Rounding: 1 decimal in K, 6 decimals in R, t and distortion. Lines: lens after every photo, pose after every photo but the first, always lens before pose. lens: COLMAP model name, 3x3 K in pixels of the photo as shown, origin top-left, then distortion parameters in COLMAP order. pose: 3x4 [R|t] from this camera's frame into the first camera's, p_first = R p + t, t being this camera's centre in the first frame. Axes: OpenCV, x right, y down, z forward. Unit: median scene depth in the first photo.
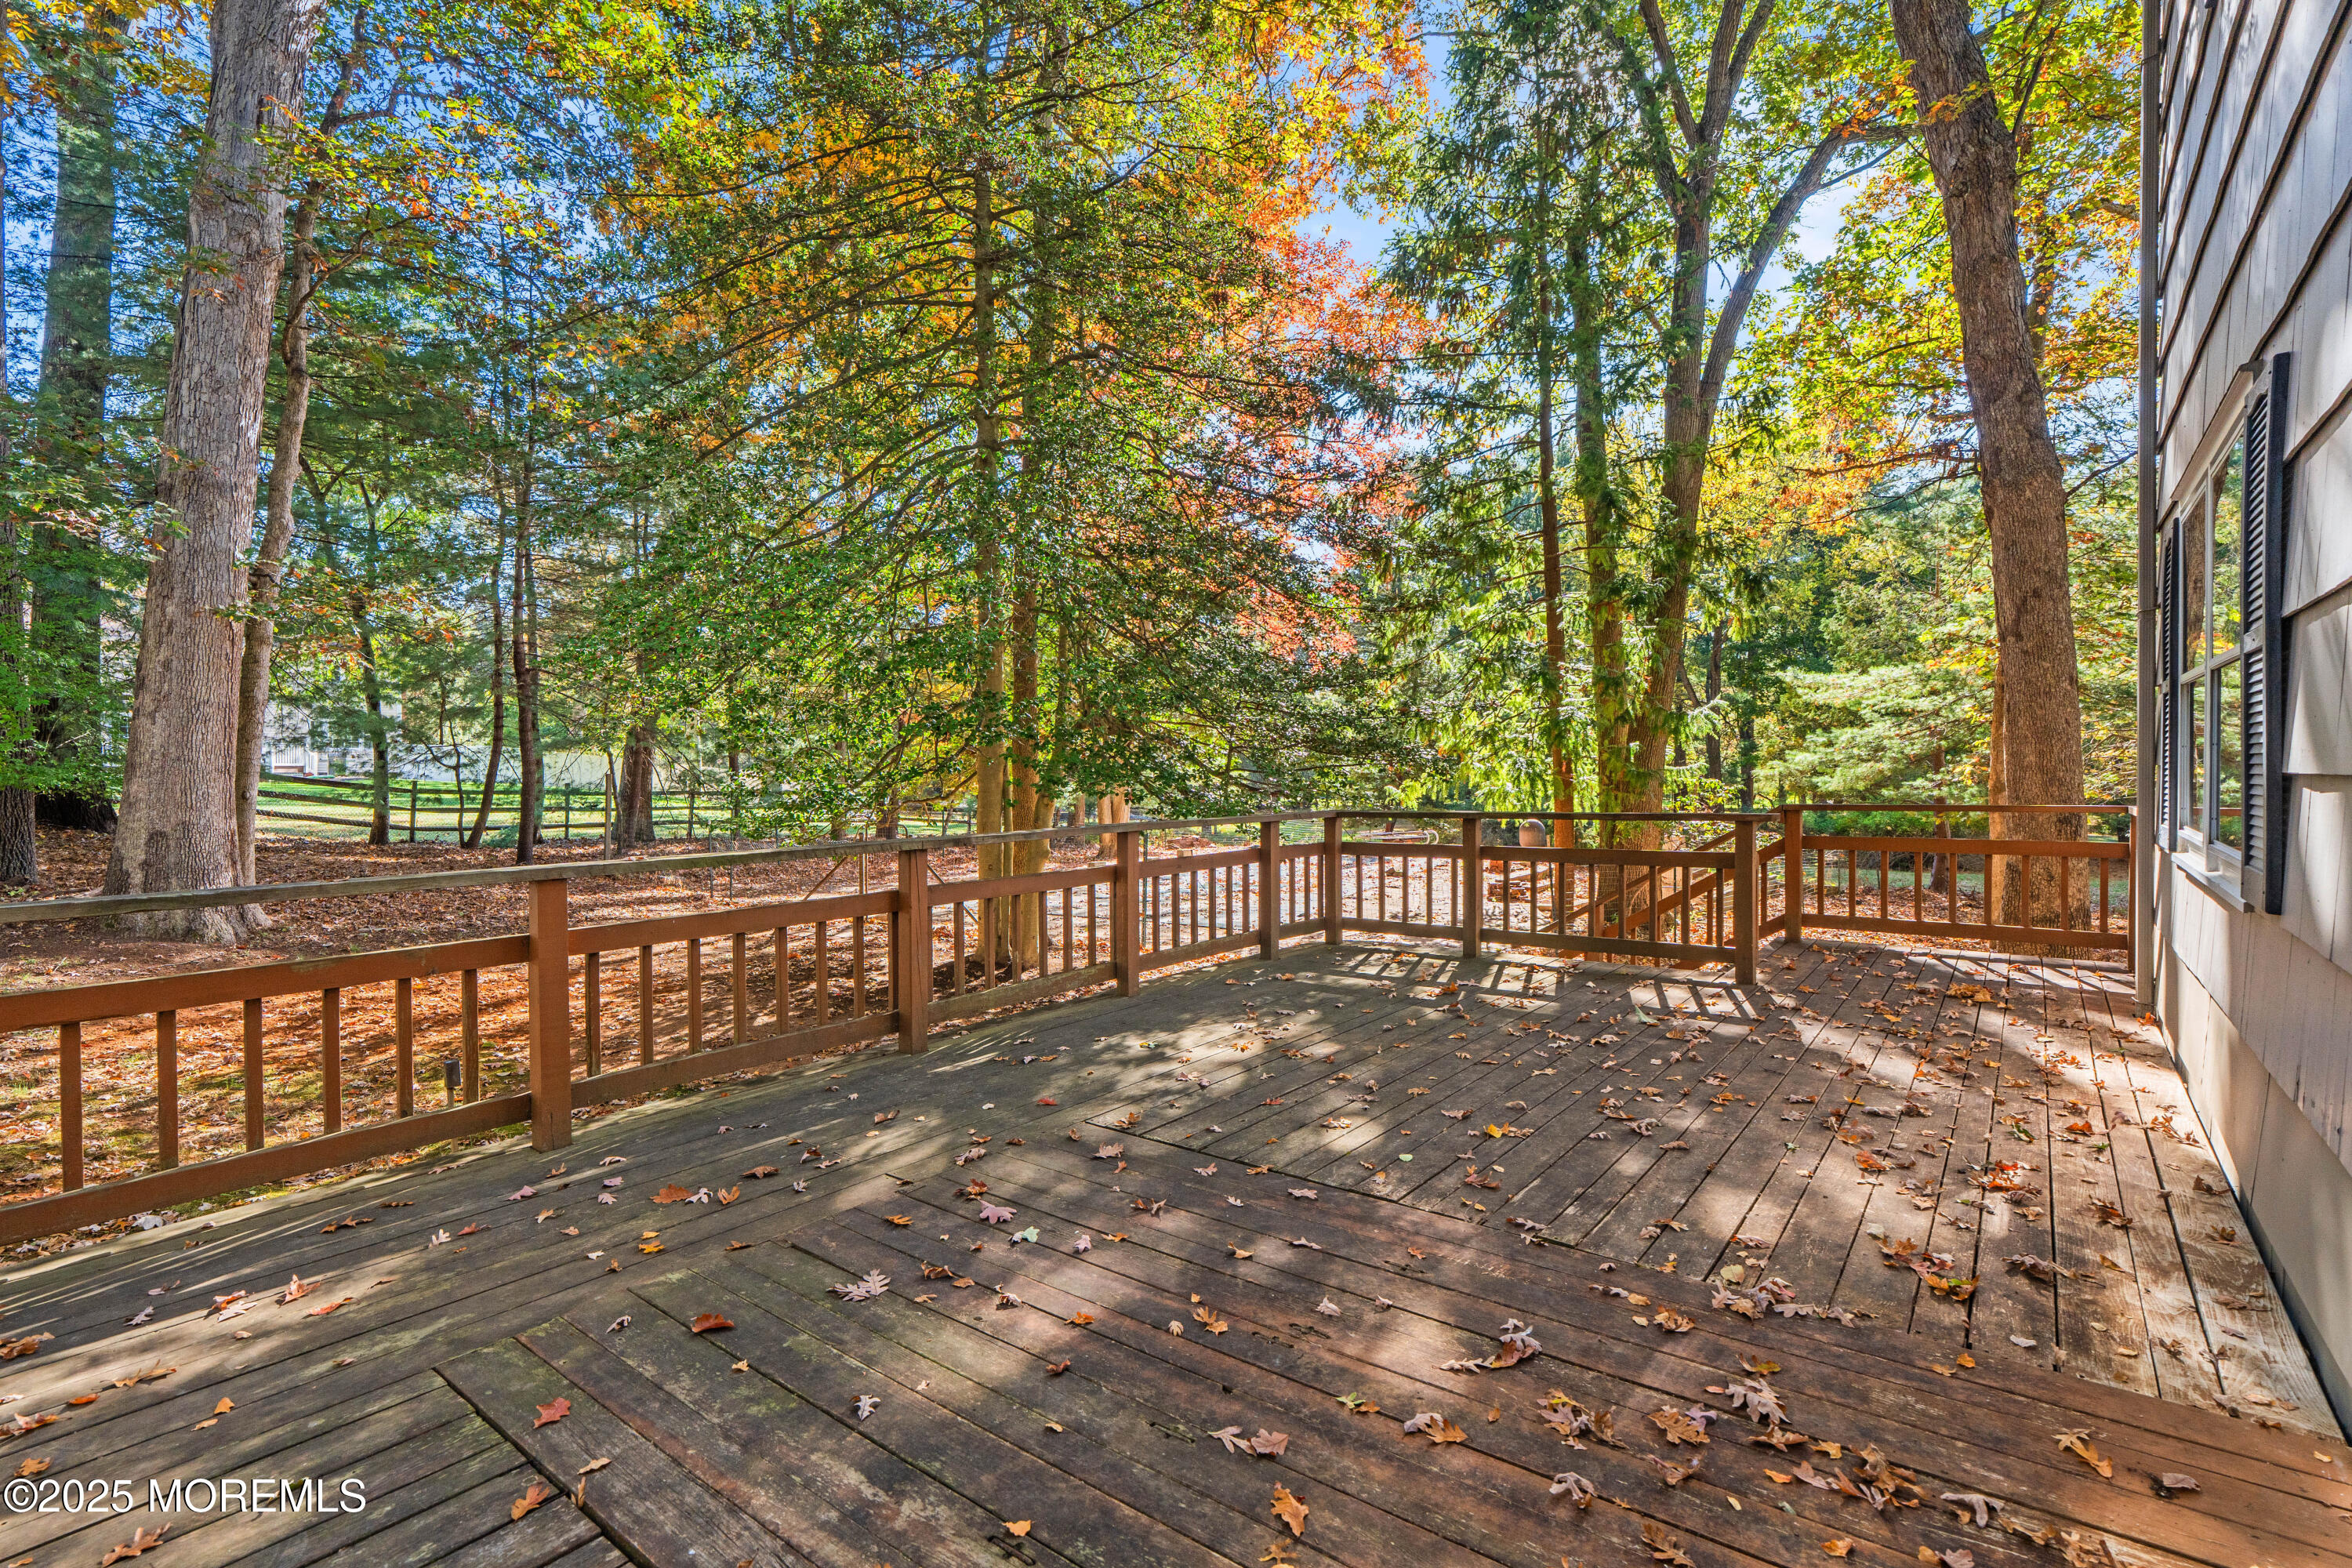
lens RADIAL K [[1054.2, 0, 1176.6], [0, 1054.2, 790.4], [0, 0, 1]] dist [-0.005659, 0.000746]
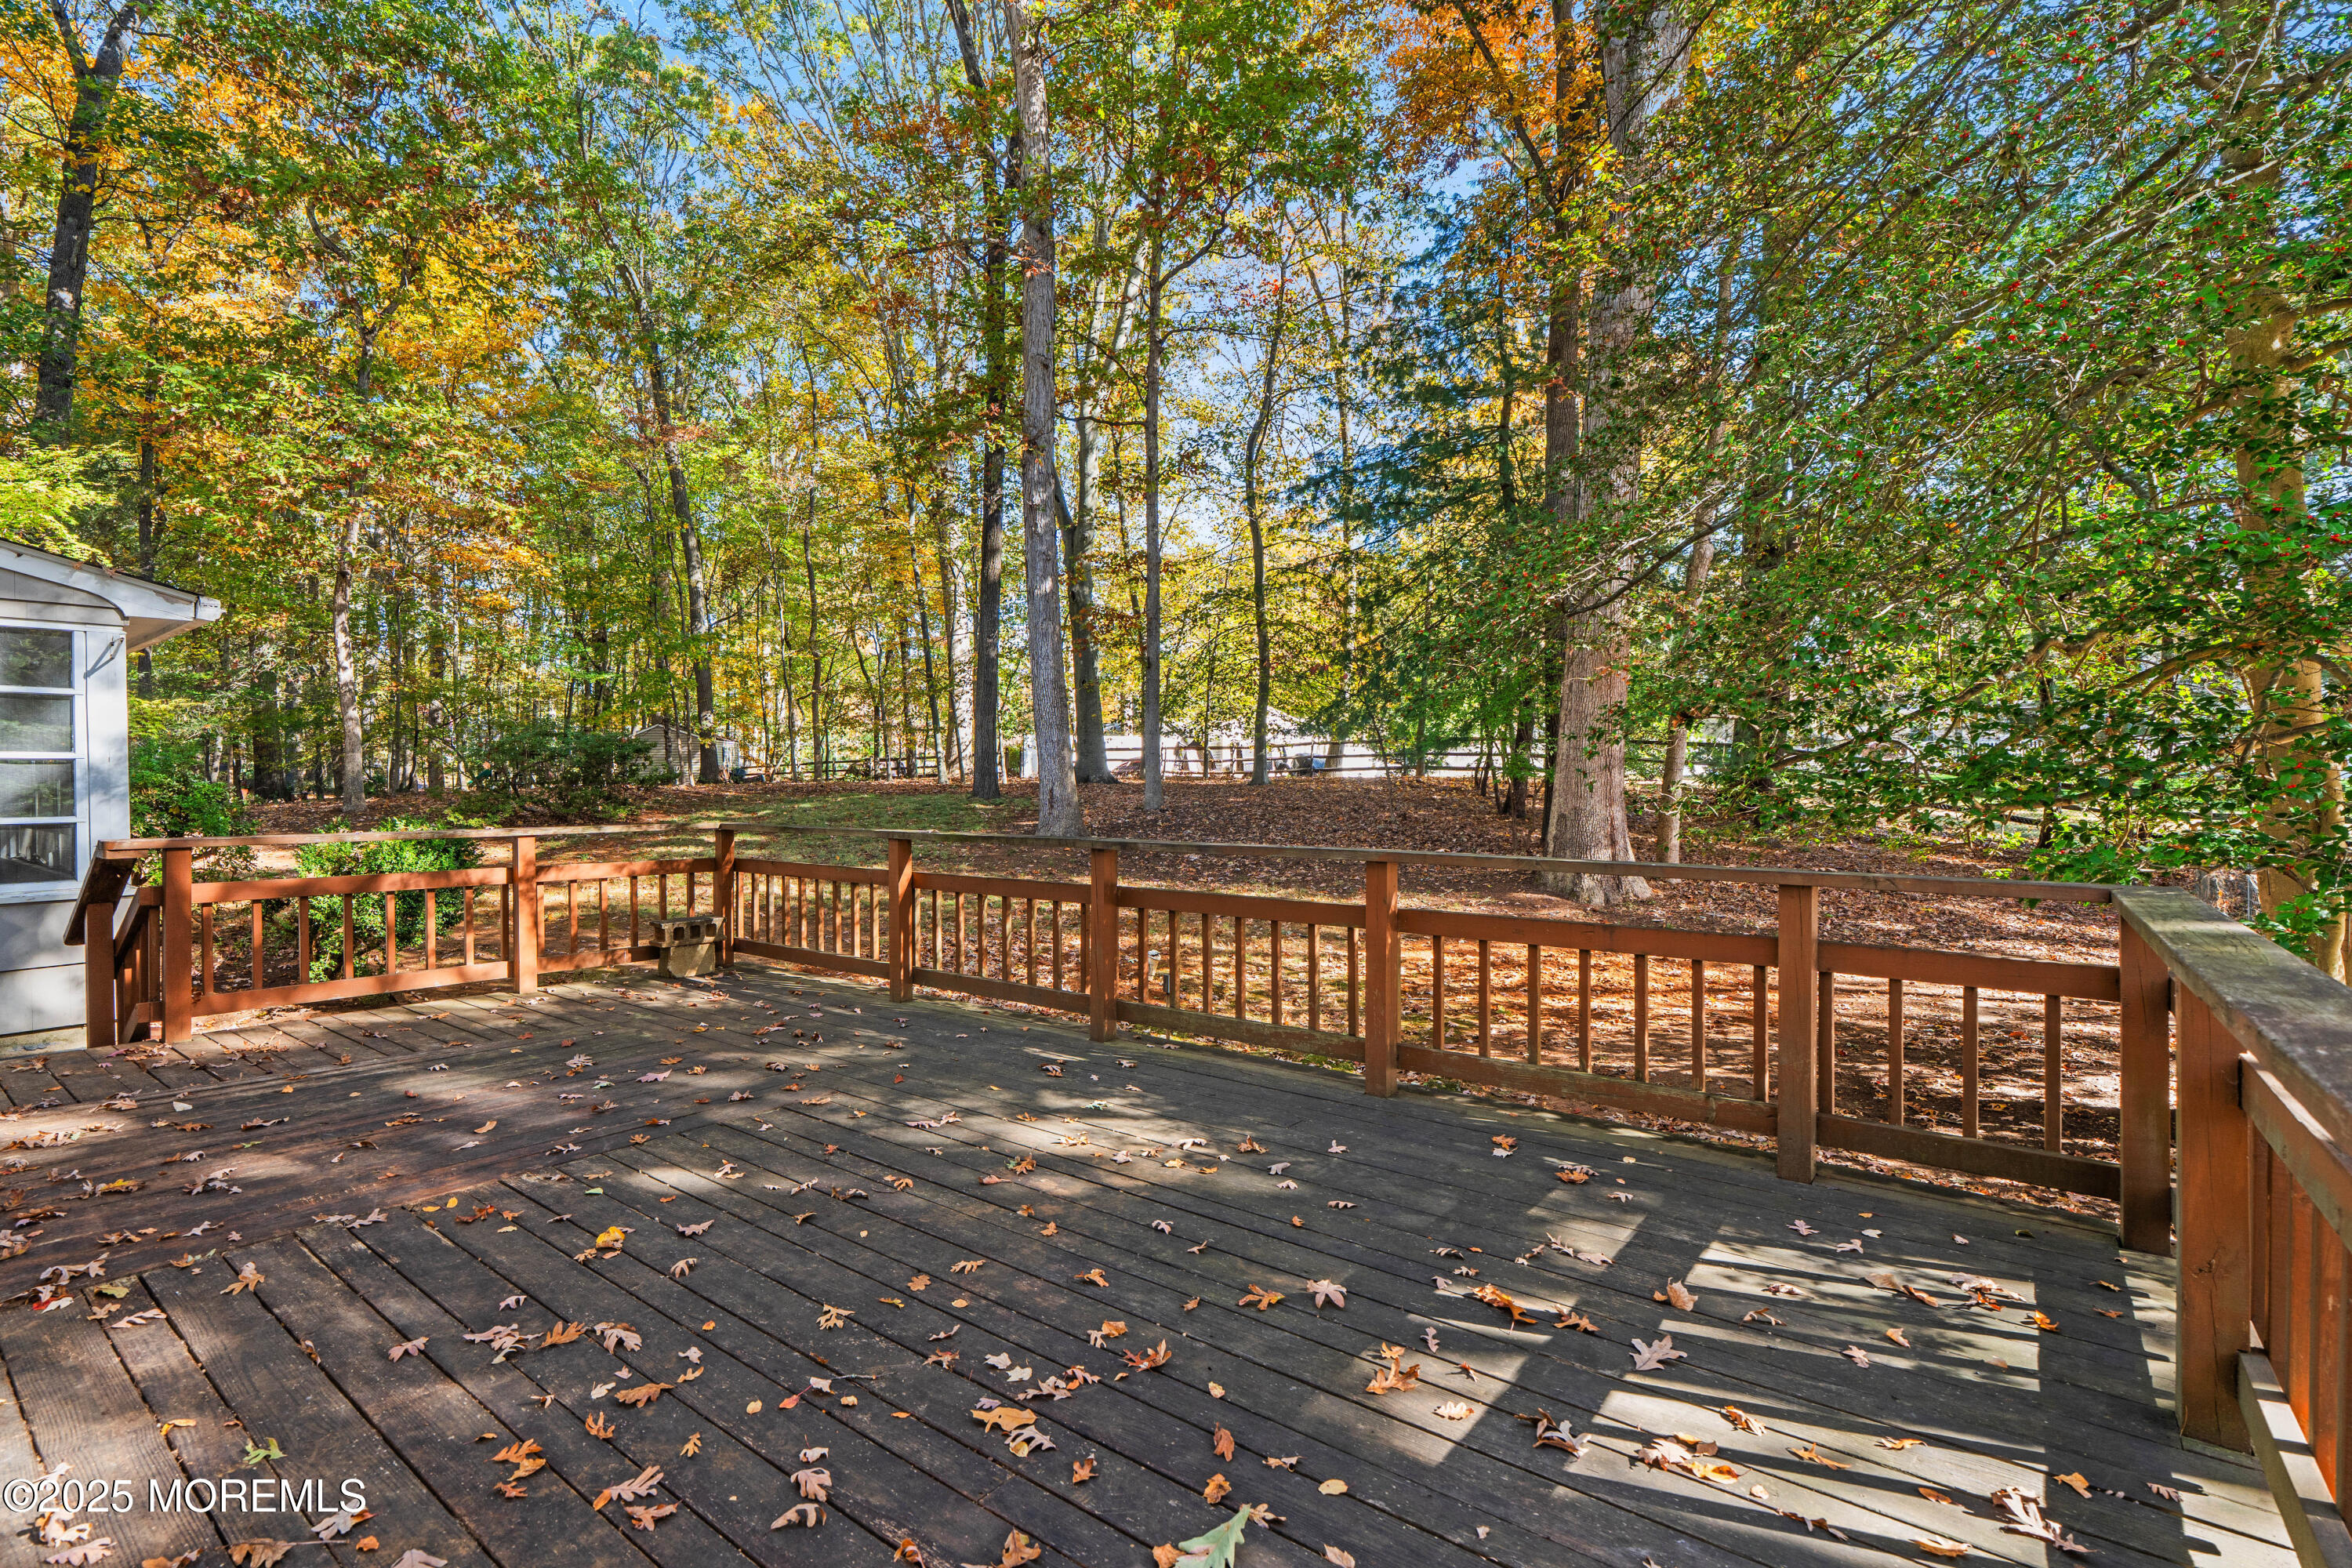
lens RADIAL K [[1054.2, 0, 1175.0], [0, 1054.2, 788.5], [0, 0, 1]] dist [-0.005659, 0.000746]
pose [[0.008821, 0.009985, -0.999911, 0.923063], [-0.000984, 0.999950, 0.009976, -0.019029], [0.999961, 0.000896, 0.008830, 1.208165]]
